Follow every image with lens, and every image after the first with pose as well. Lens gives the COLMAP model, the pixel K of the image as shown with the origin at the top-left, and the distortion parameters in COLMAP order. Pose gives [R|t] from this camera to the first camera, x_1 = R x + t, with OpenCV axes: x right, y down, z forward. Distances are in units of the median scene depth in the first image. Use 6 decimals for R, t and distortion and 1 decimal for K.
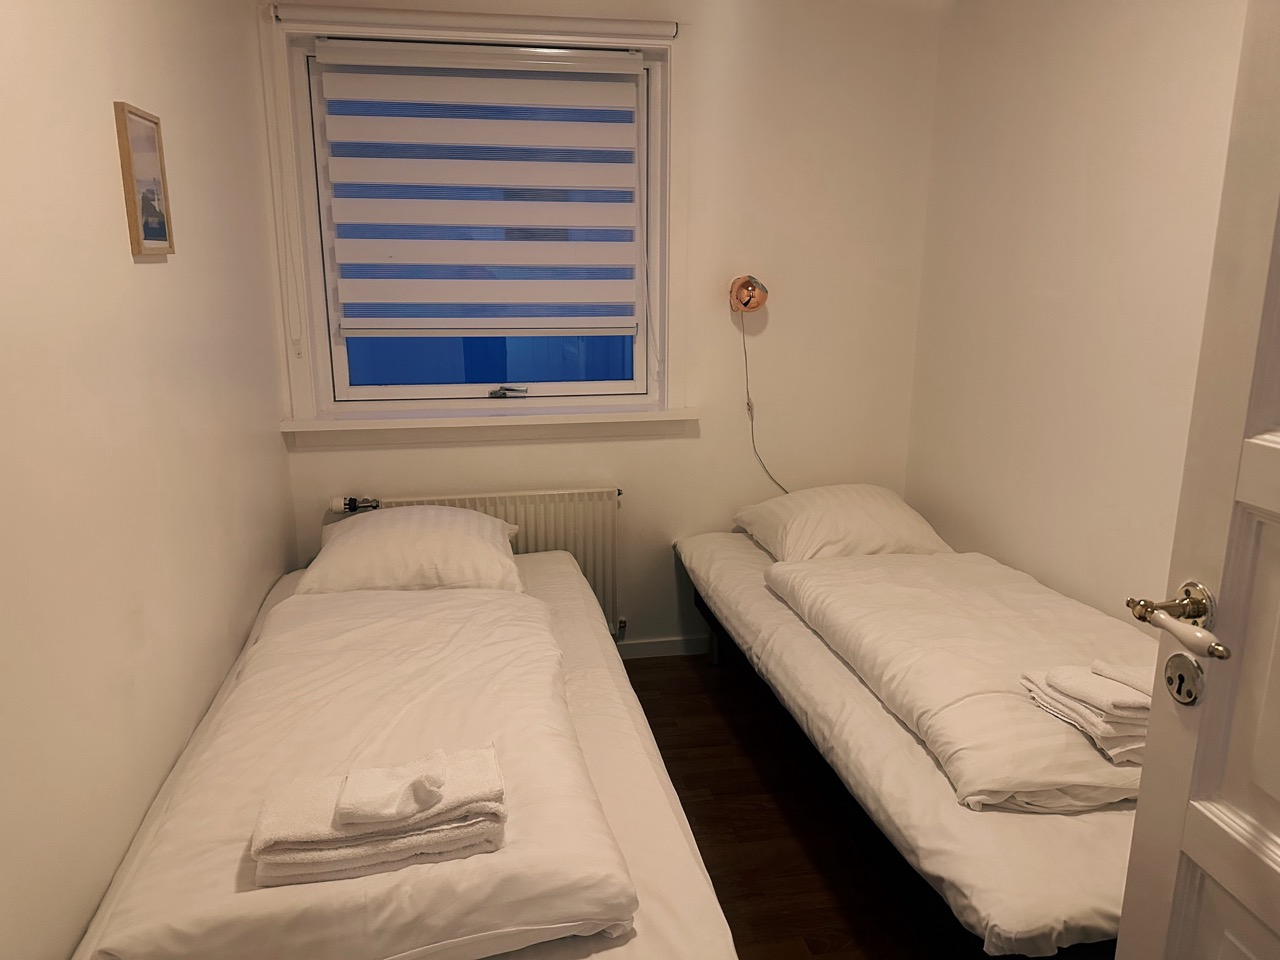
lens RADIAL K [[903.2, 0, 650.1], [0, 903.2, 471.2], [0, 0, 1]] dist [0.063249, -0.075322]
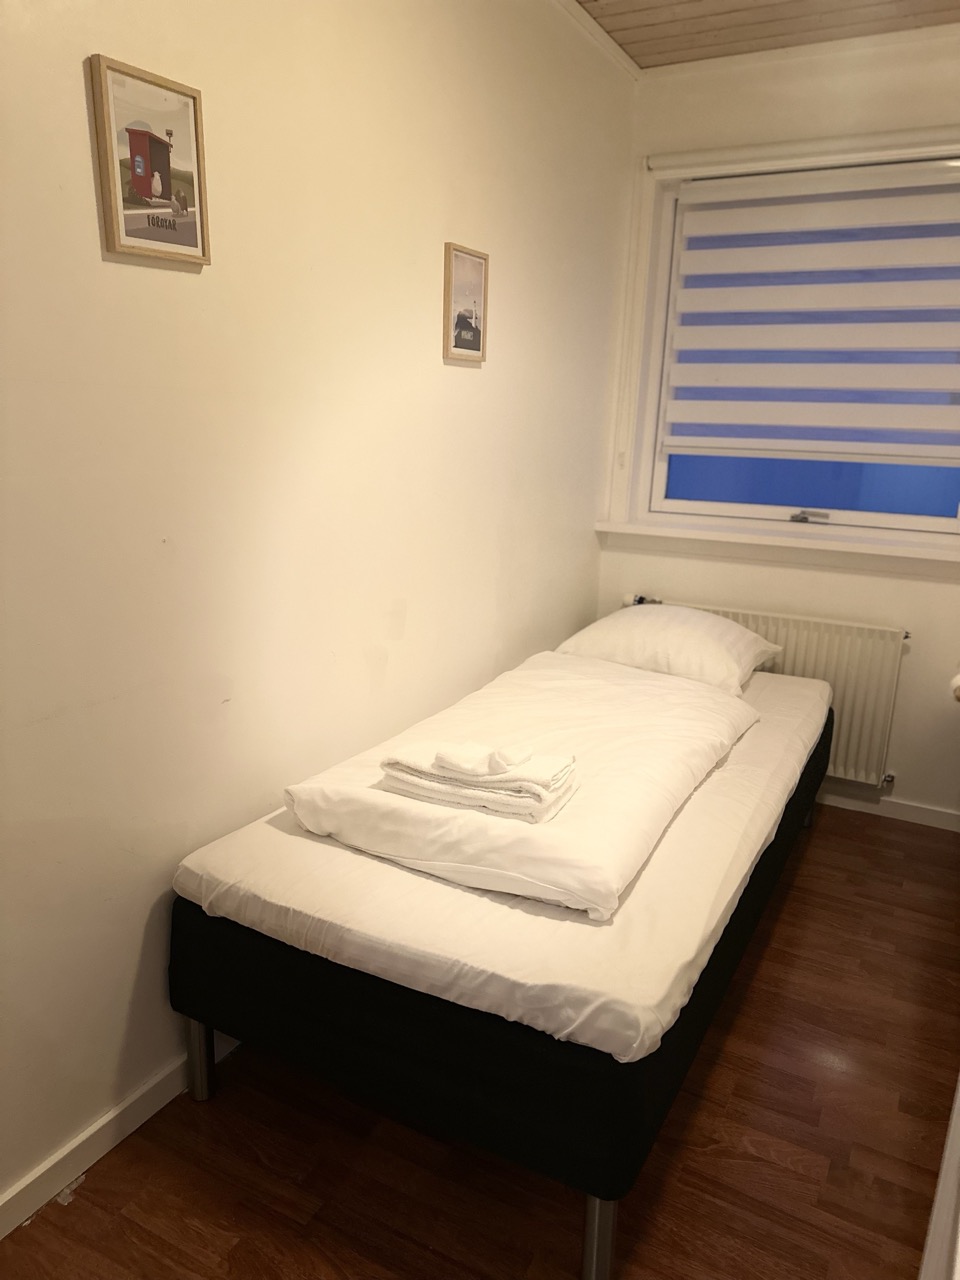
lens RADIAL K [[903.2, 0, 457.8], [0, 903.2, 638.8], [0, 0, 1]] dist [0.063249, -0.075322]
pose [[0.768508, 0.176400, -0.615044, 0.278987], [-0.170901, 0.982914, 0.068364, 0.062228], [0.616594, 0.052574, 0.785524, -0.024262]]
